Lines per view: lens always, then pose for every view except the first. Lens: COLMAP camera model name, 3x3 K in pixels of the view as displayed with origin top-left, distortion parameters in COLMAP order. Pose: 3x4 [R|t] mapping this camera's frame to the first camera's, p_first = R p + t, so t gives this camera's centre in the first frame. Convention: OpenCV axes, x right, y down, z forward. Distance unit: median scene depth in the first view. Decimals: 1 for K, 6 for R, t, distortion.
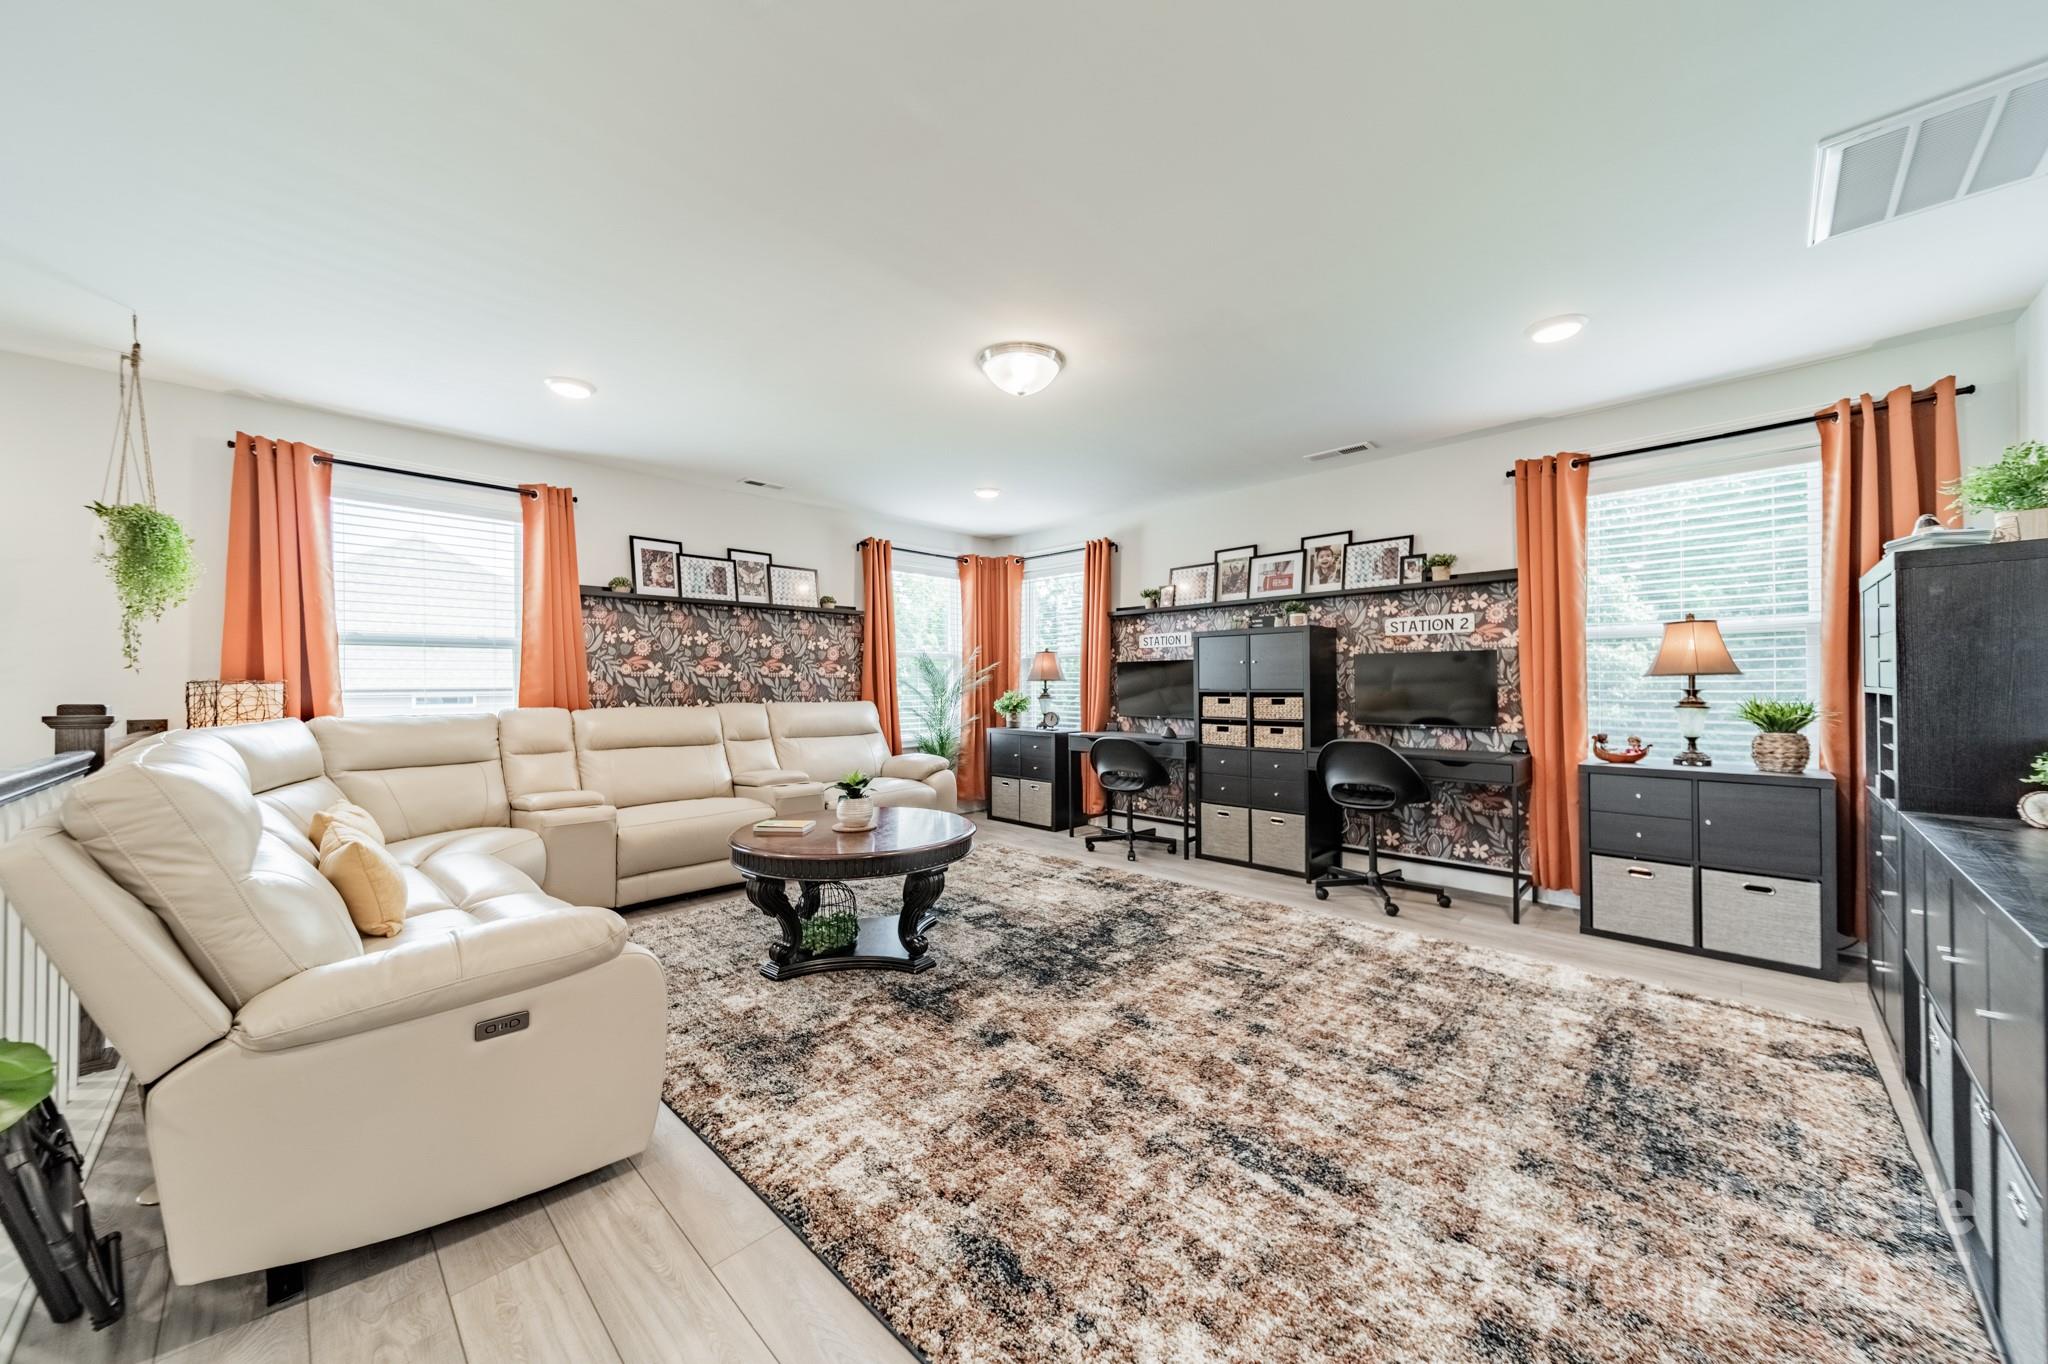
lens RADIAL K [[723.3, 0, 1024.0], [0, 723.3, 682.0], [0, 0, 1]] dist [0.007317, -0.000030]
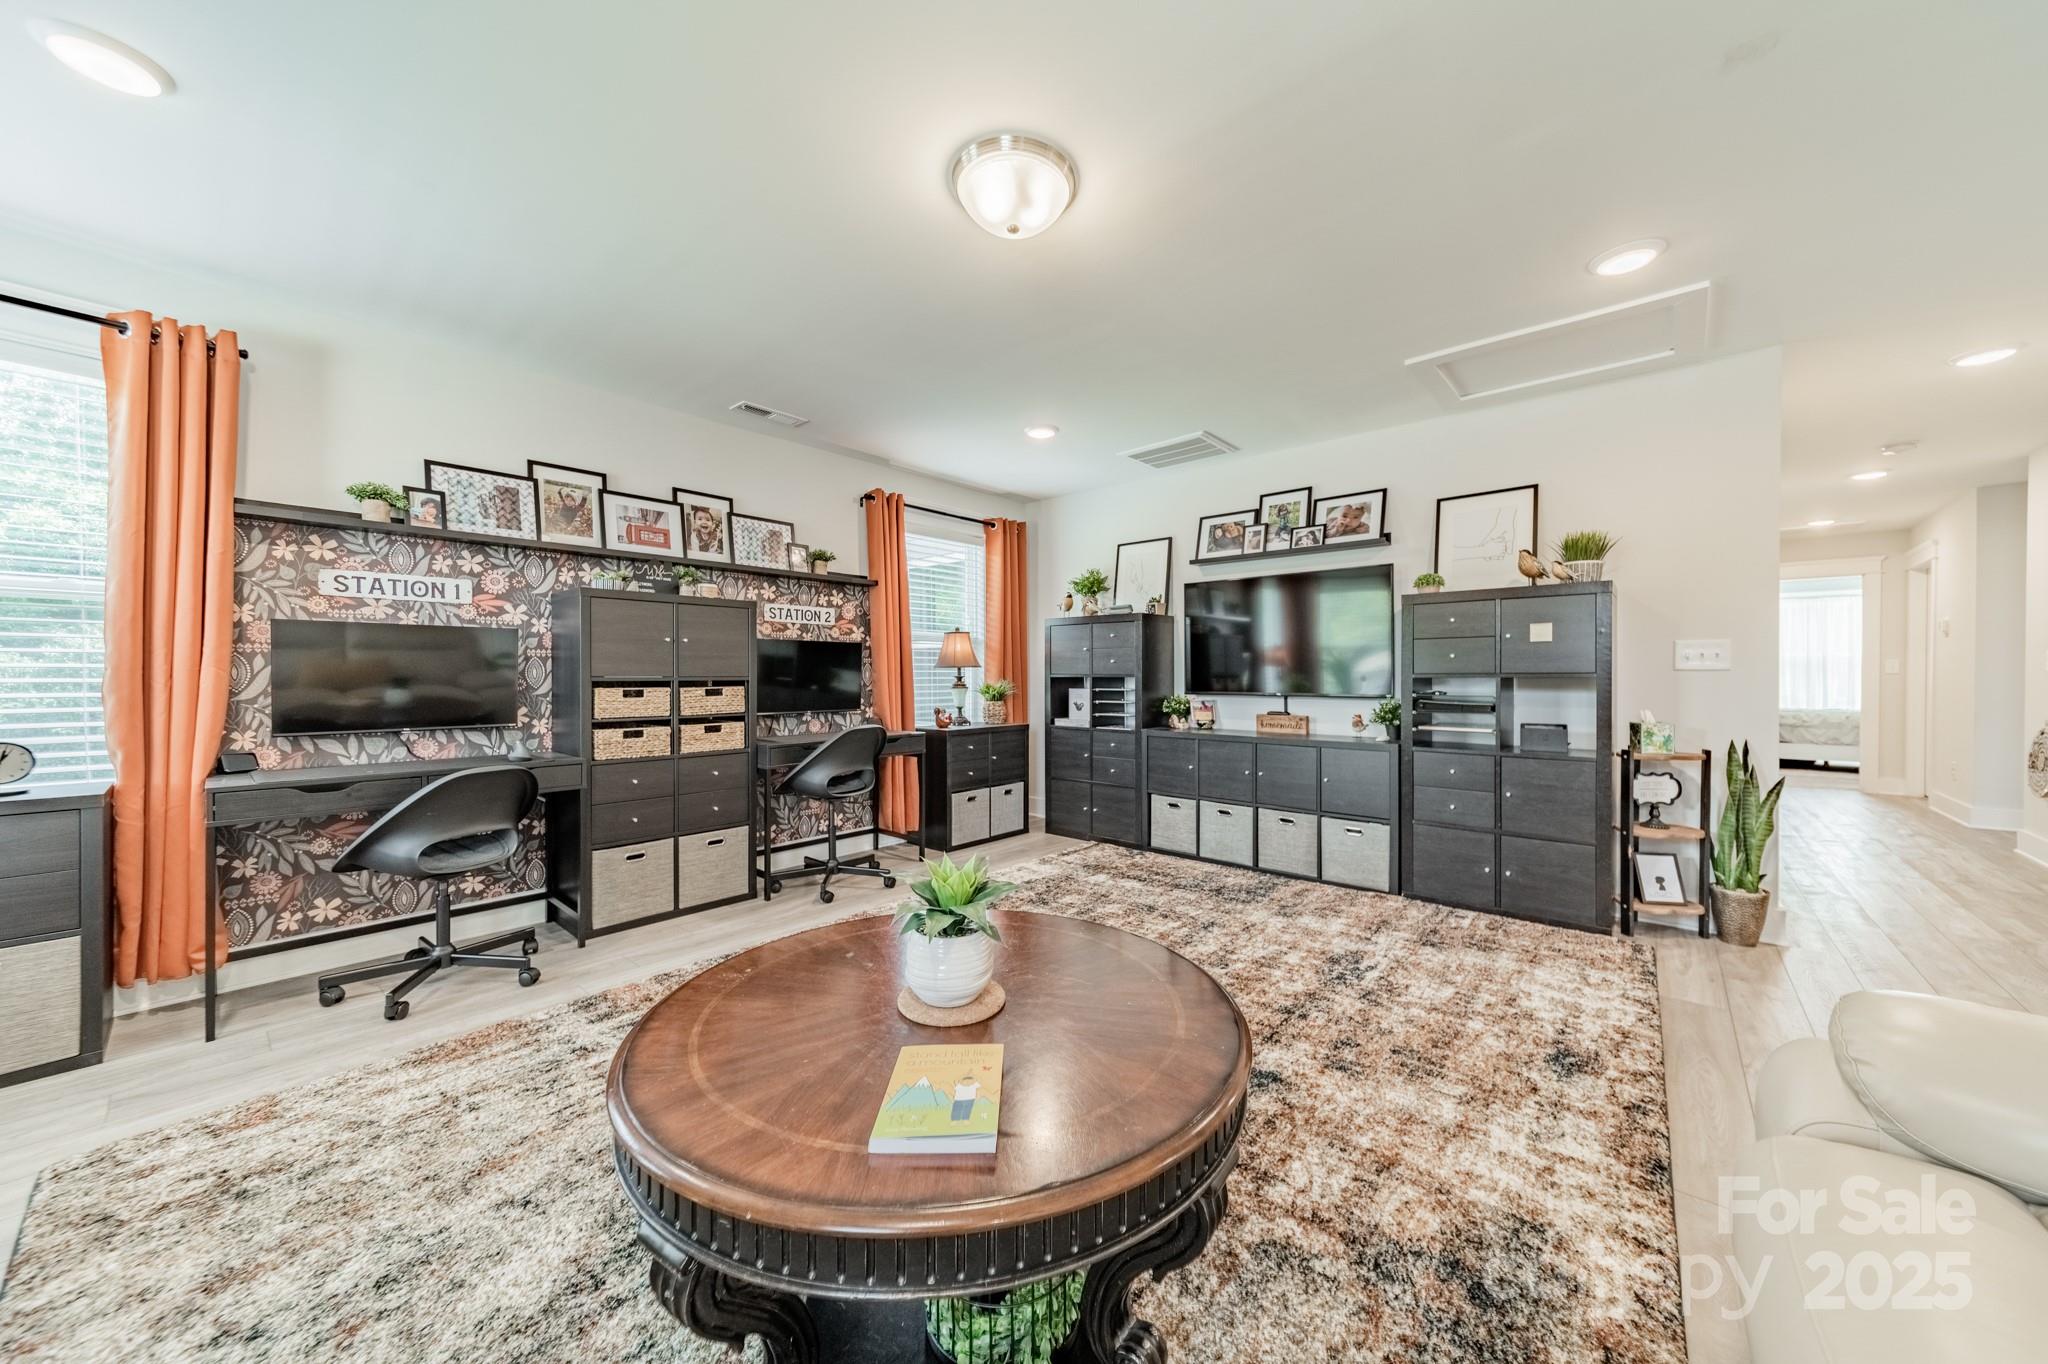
lens RADIAL K [[723.3, 0, 1024.0], [0, 723.3, 682.0], [0, 0, 1]] dist [0.007317, -0.000030]
pose [[-0.060914, -0.002374, 0.998140, -0.510576], [-0.001622, 0.999996, 0.002279, 0.014891], [-0.998142, -0.001480, -0.060918, 0.778966]]
